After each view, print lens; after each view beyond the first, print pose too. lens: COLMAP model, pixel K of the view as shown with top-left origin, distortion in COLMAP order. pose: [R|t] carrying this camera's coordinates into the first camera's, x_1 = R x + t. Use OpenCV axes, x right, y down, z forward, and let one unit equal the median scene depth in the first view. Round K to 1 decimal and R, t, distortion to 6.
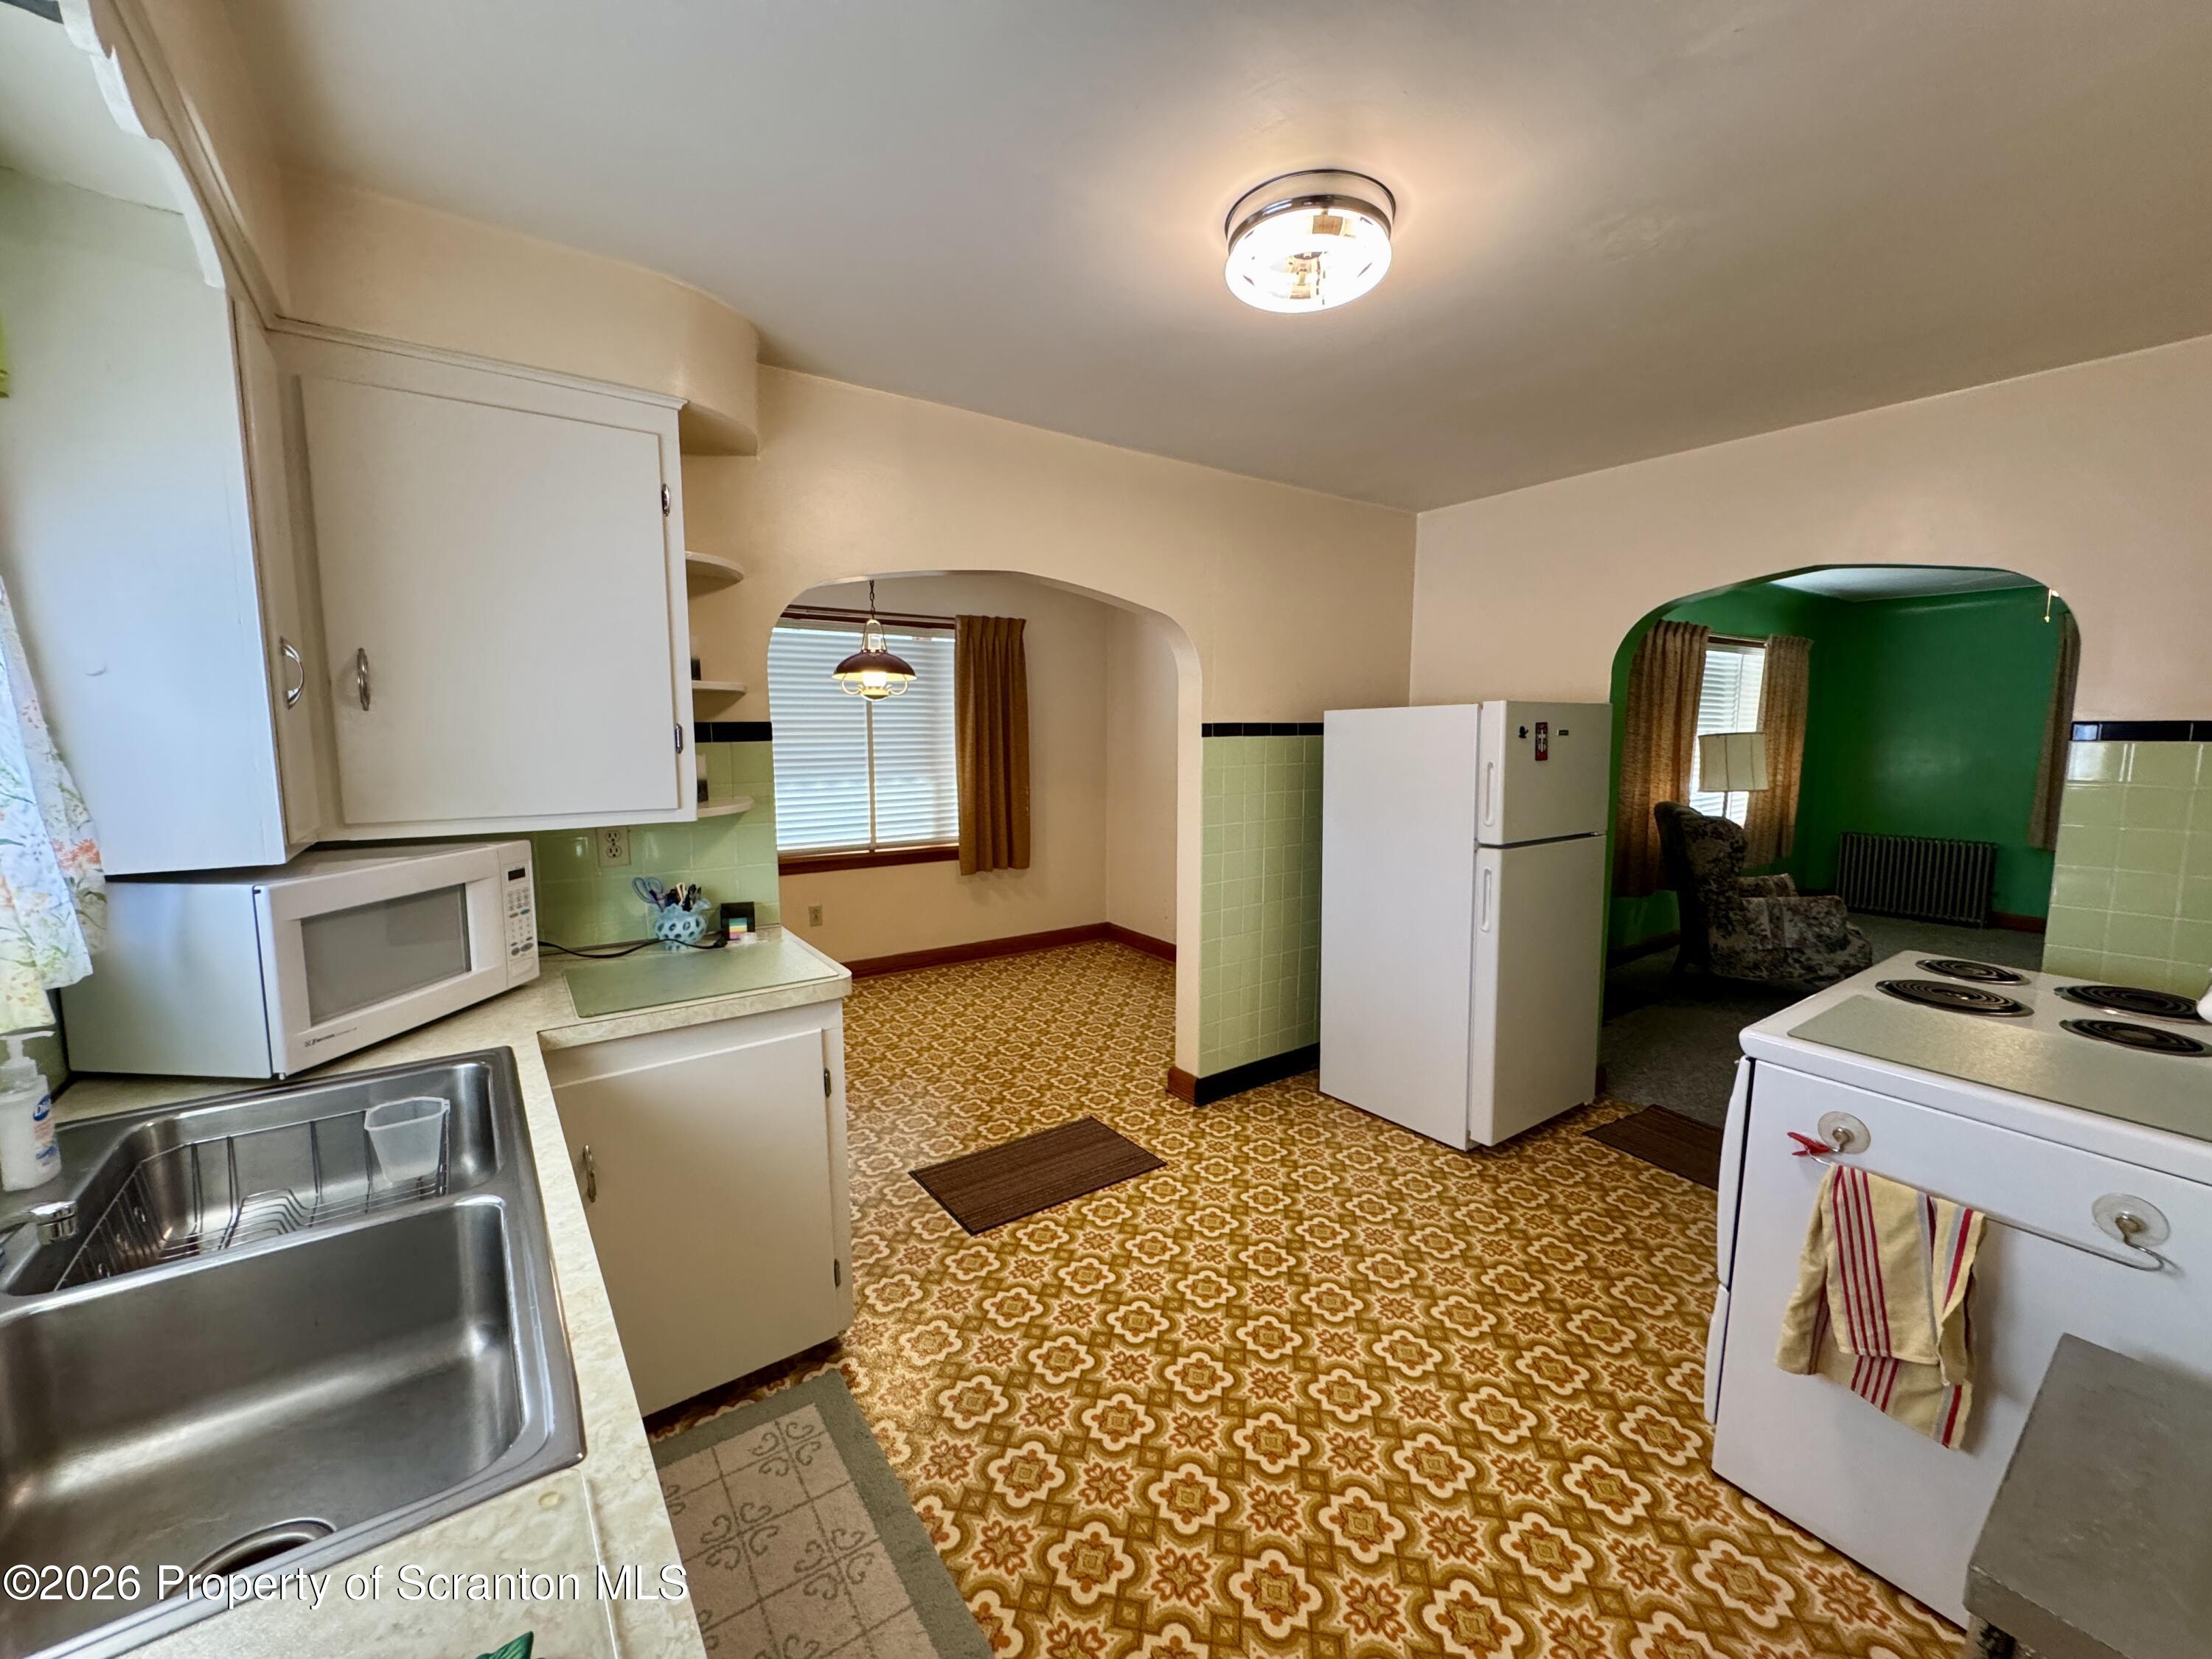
lens RADIAL K [[881.4, 0, 1108.3], [0, 881.4, 797.0], [0, 0, 1]] dist [0.000401, -0.000560]
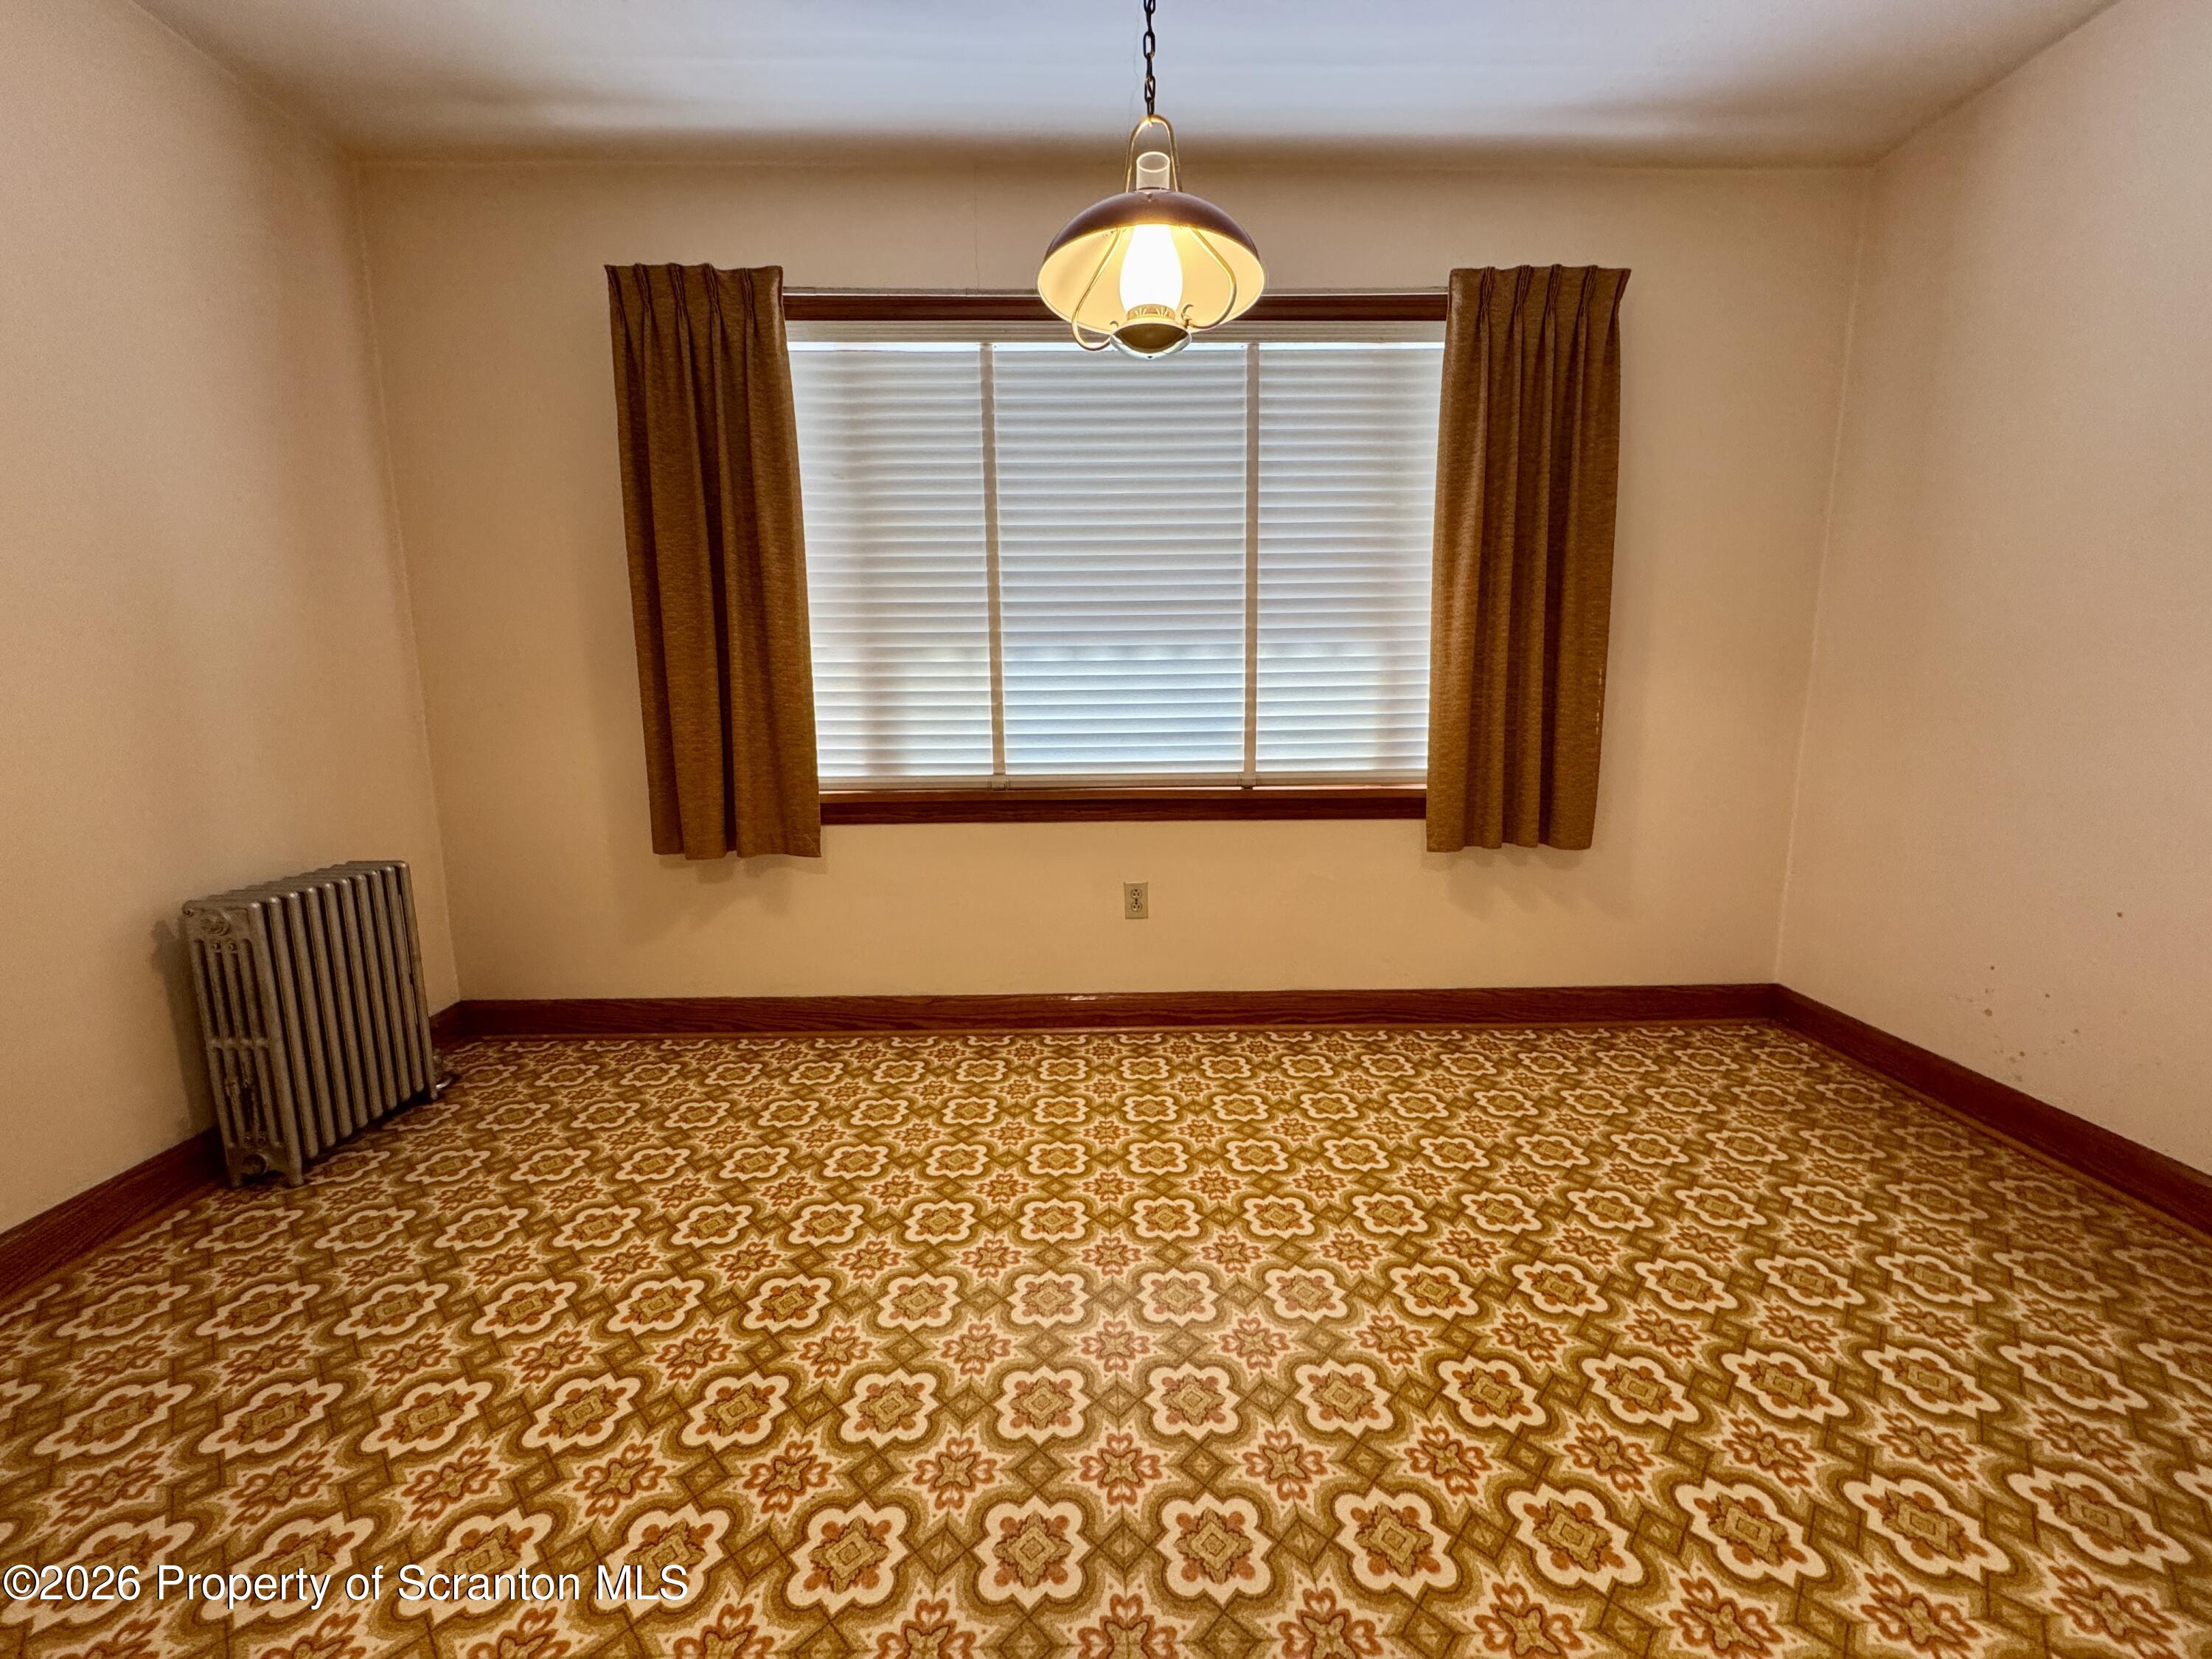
lens RADIAL K [[881.4, 0, 1102.4], [0, 881.4, 822.2], [0, 0, 1]] dist [0.000401, -0.000560]
pose [[0.829790, 0.078686, -0.552501, -0.052040], [-0.037801, 0.995661, 0.085026, 0.041046], [0.556795, -0.049669, 0.829164, 0.526029]]
